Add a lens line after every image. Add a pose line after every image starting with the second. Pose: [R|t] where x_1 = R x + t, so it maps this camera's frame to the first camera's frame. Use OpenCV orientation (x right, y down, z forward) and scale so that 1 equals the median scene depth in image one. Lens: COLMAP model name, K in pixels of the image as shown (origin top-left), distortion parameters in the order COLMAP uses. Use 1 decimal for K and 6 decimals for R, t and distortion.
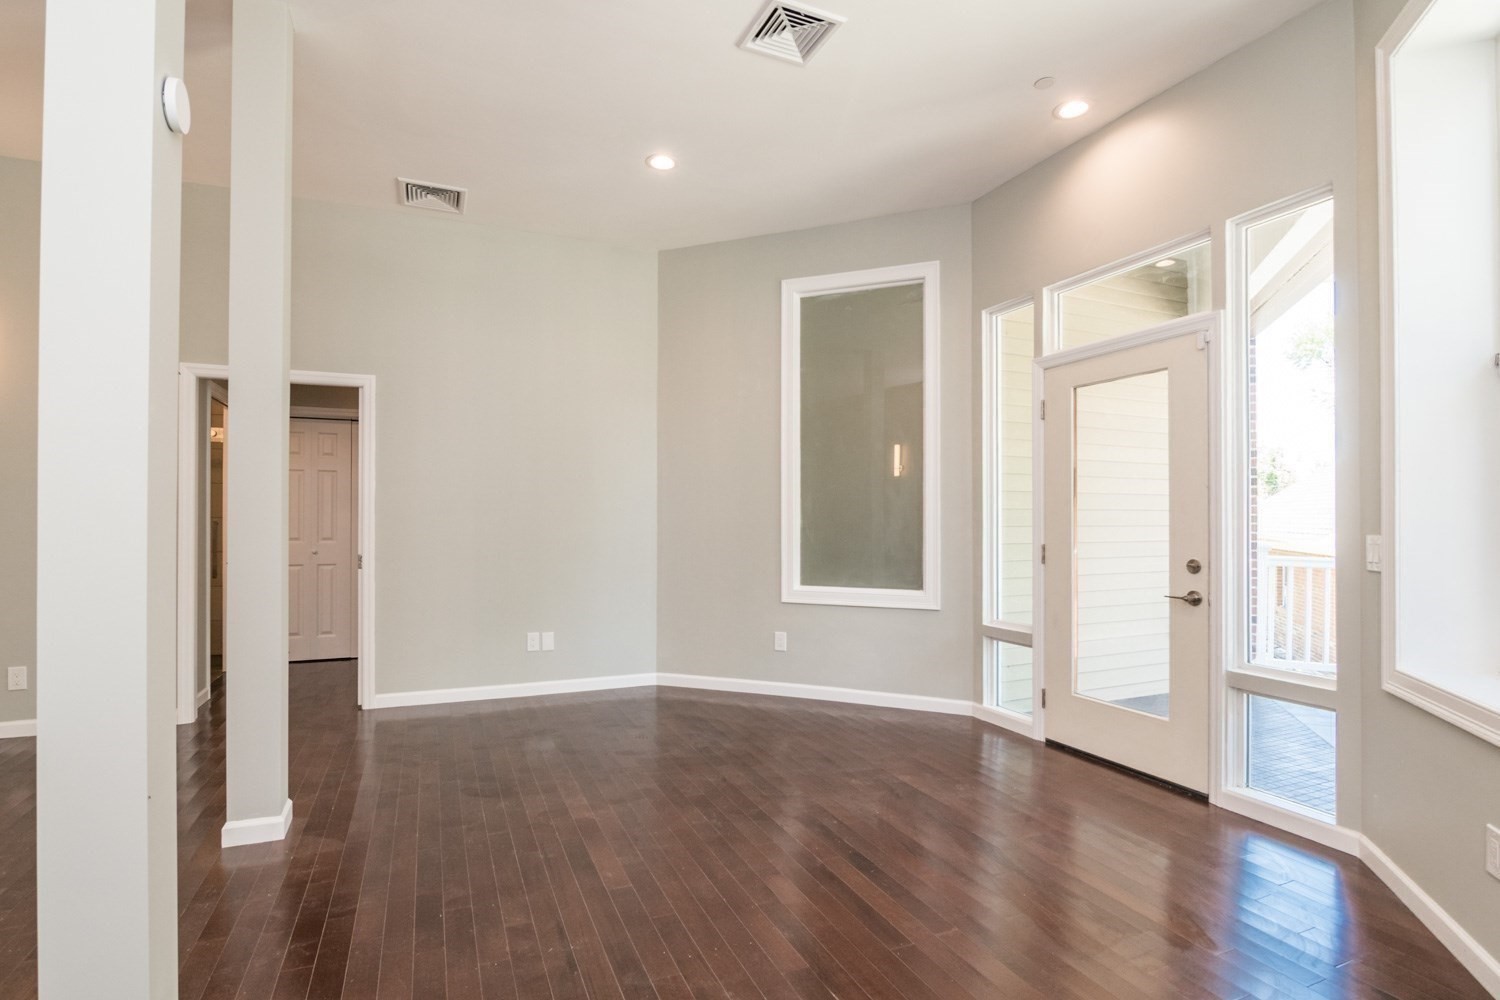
lens RADIAL K [[736.2, 0, 749.4], [0, 736.2, 510.0], [0, 0, 1]] dist [-0.005209, -0.000916]
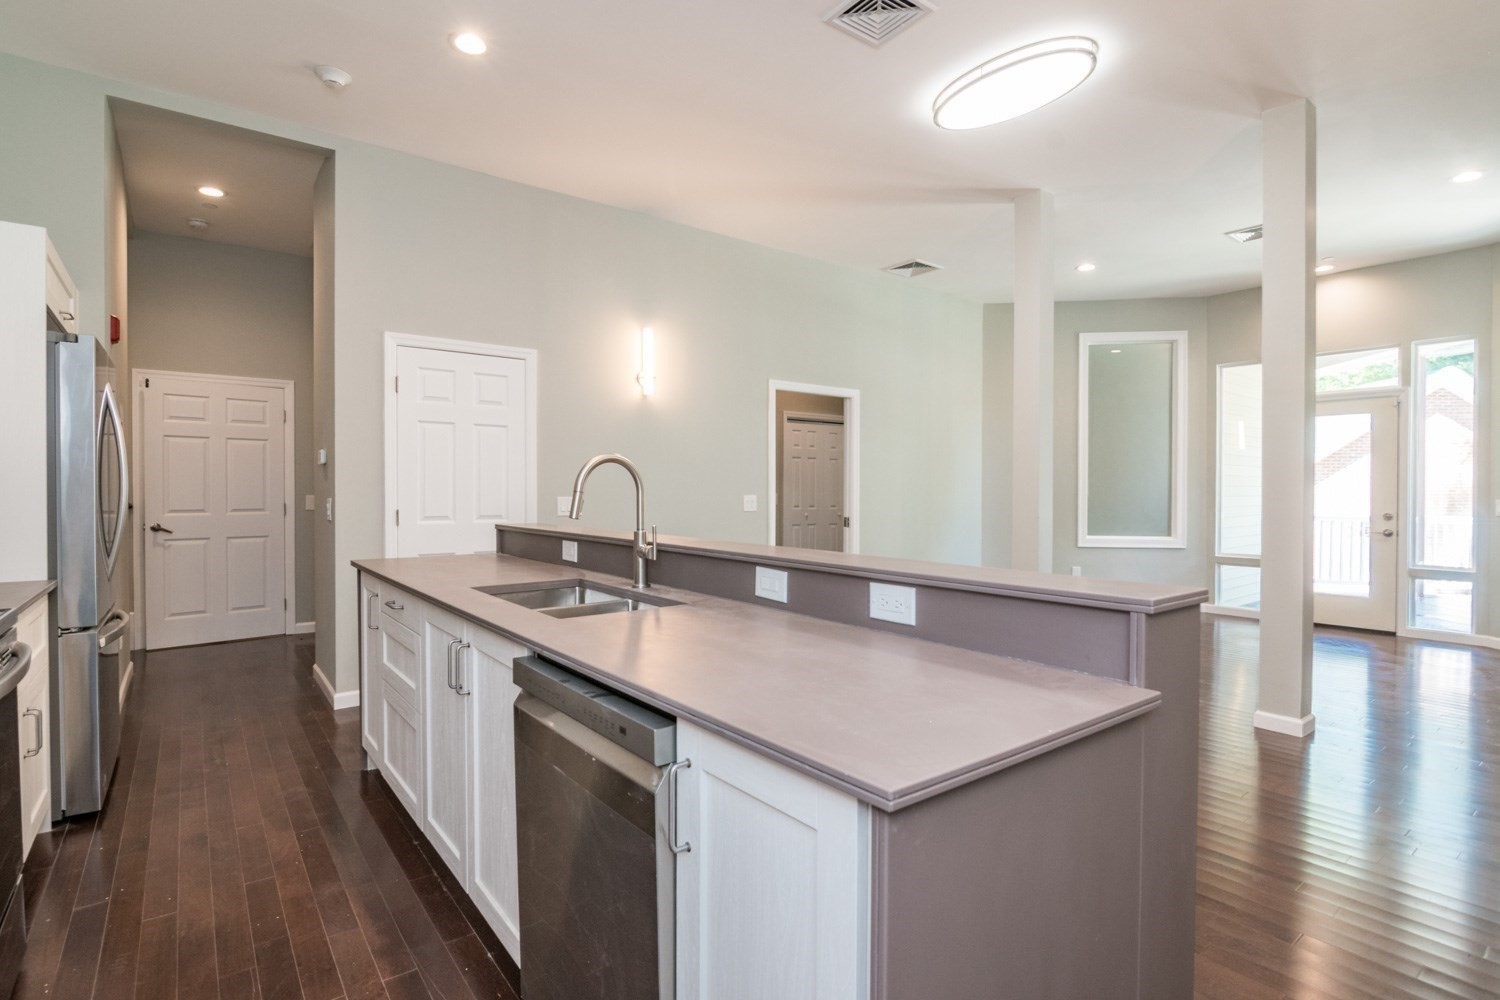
lens RADIAL K [[736.2, 0, 758.3], [0, 736.2, 507.3], [0, 0, 1]] dist [-0.005209, -0.000916]
pose [[0.969601, -0.004120, 0.244658, -1.039284], [-0.004099, 0.999444, 0.033075, -0.004226], [-0.244658, -0.033073, 0.969045, -0.331176]]
